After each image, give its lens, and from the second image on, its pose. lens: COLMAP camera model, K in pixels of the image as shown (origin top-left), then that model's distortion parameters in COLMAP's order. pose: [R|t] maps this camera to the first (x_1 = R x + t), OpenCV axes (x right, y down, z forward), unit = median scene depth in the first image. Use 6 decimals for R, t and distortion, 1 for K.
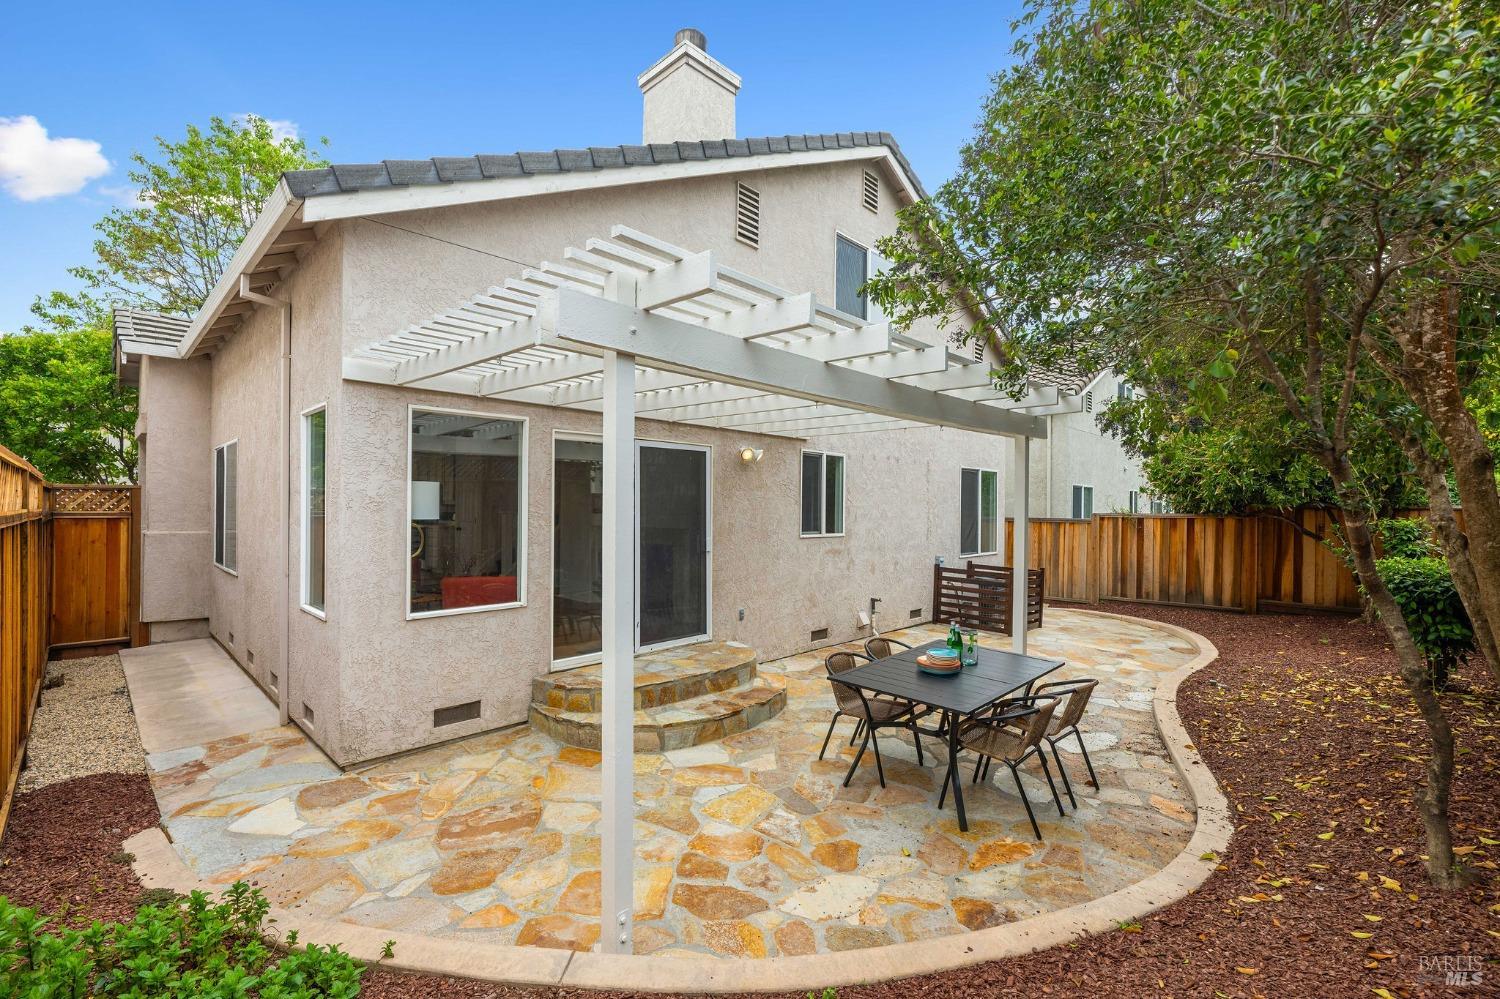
lens RADIAL K [[641.4, 0, 737.9], [0, 641.4, 502.0], [0, 0, 1]] dist [0.000818, 0.000318]
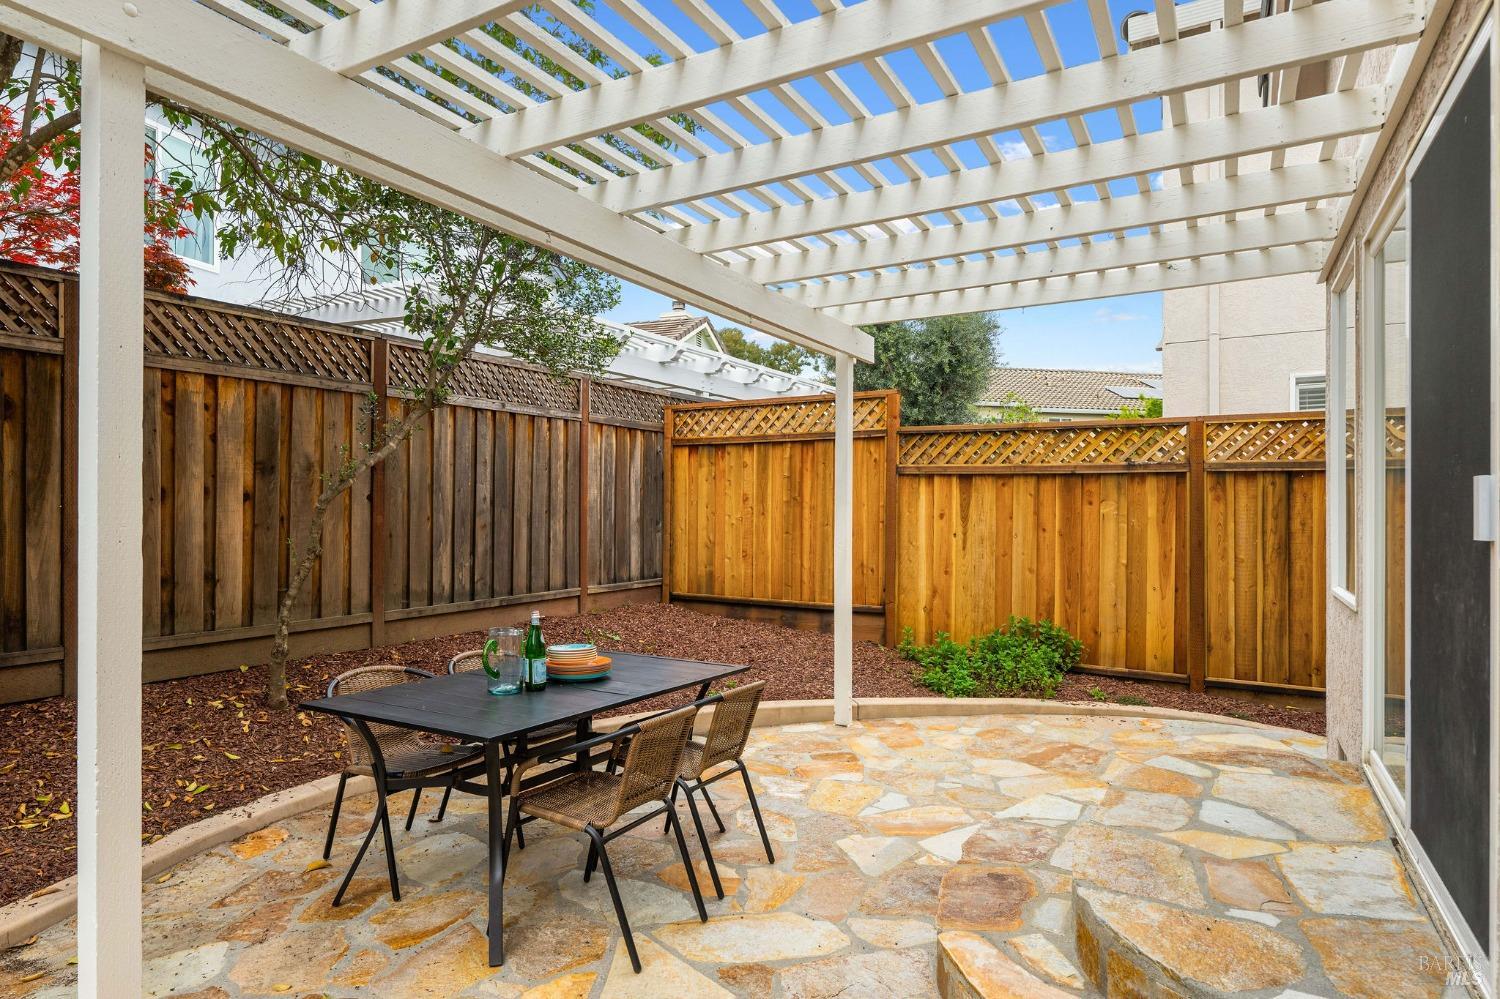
lens RADIAL K [[833.4, 0, 741.2], [0, 833.4, 511.3], [0, 0, 1]] dist [0.019786, -0.000320]
pose [[-0.968780, -0.008002, -0.247793, 0.236518], [-0.007171, 0.999965, -0.004257, 0.070300], [0.247818, -0.002347, -0.968804, 1.189278]]
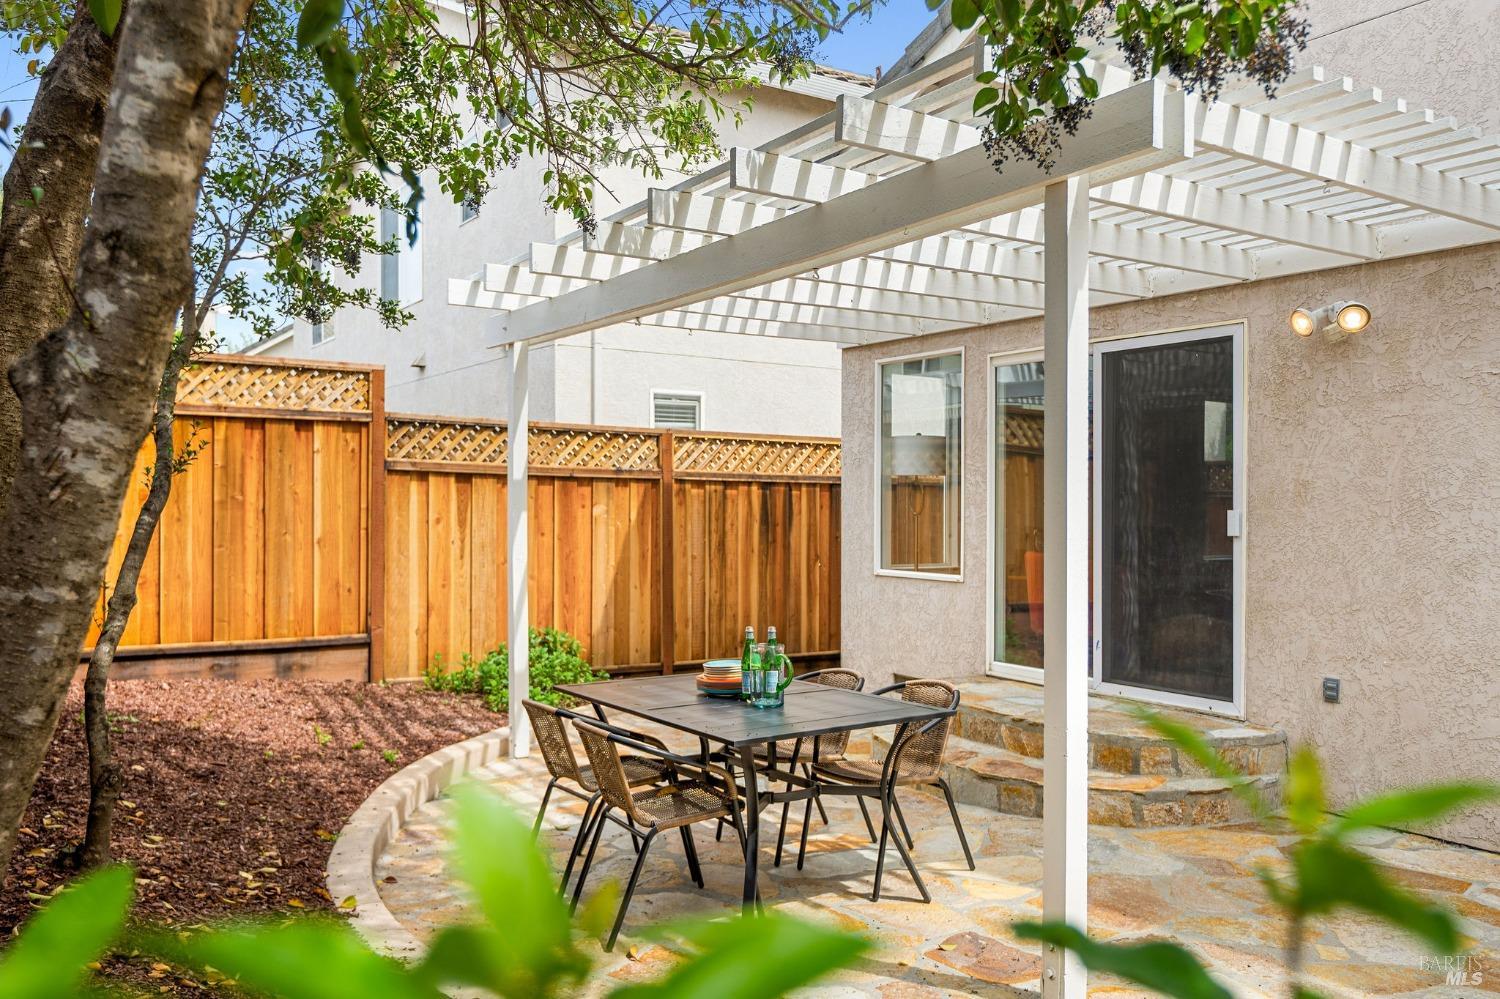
lens RADIAL K [[1188.8, 0, 750.0], [0, 1188.8, 499.5], [0, 0, 1]] dist [-0.009076, -0.003071]
pose [[-0.220965, -0.010790, -0.975222, 0.928226], [-0.003286, 0.999941, -0.010319, 0.058901], [0.975276, 0.000924, -0.220988, 0.836437]]
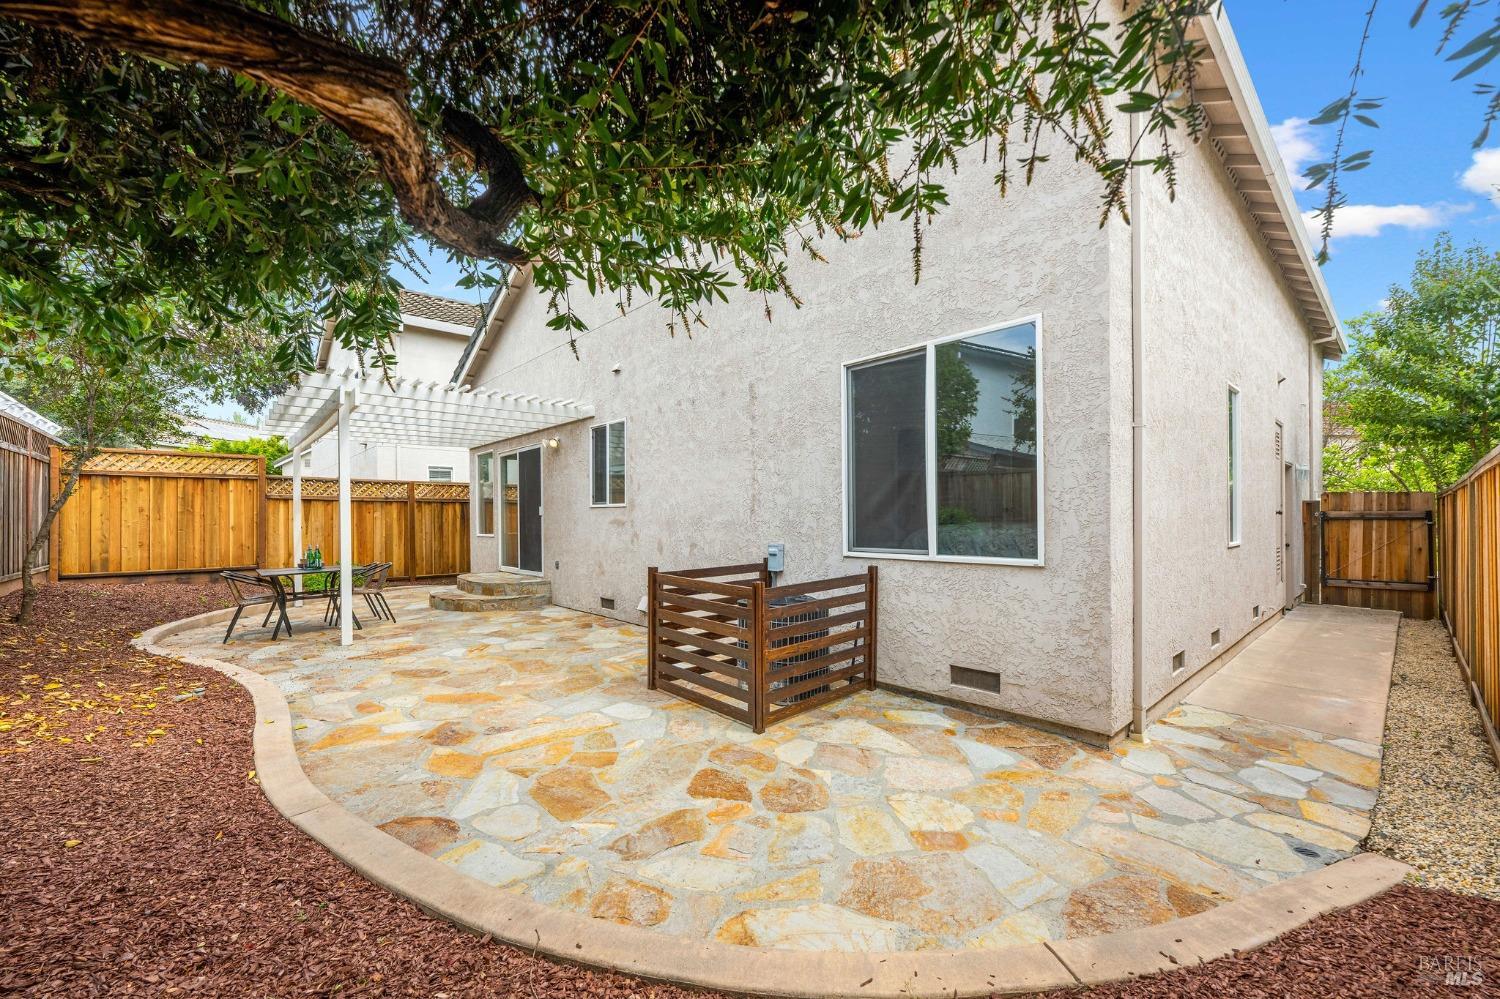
lens RADIAL K [[602.6, 0, 751.2], [0, 602.6, 509.8], [0, 0, 1]] dist [0.000520, 0.000012]
pose [[-0.059108, -0.018642, -0.998078, 1.290363], [0.016426, 0.999672, -0.019645, 0.098110], [0.998116, -0.017556, -0.058782, 1.553928]]
